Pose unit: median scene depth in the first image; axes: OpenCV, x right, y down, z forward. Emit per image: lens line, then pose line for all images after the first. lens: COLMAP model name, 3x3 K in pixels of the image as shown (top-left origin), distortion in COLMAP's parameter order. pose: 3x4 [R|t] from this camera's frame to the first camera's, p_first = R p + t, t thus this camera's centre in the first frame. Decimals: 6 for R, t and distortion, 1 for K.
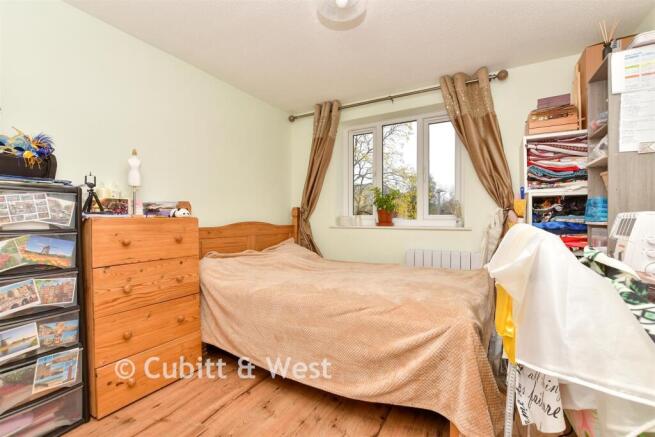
lens RADIAL K [[288.6, 0, 327.7], [0, 288.6, 218.5], [0, 0, 1]] dist [-0.004385, 0.000207]
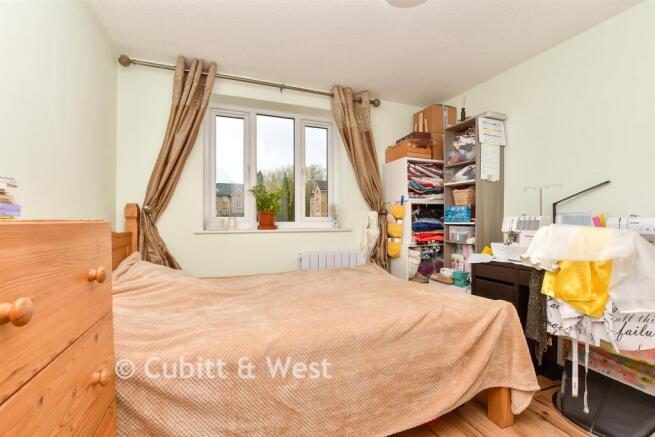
lens RADIAL K [[288.6, 0, 327.1], [0, 288.6, 219.6], [0, 0, 1]] dist [-0.004385, 0.000207]
pose [[0.631342, -0.002813, 0.775499, -0.409605], [0.003168, 0.999994, 0.001048, -0.004046], [-0.775498, 0.001795, 0.631348, 0.336707]]
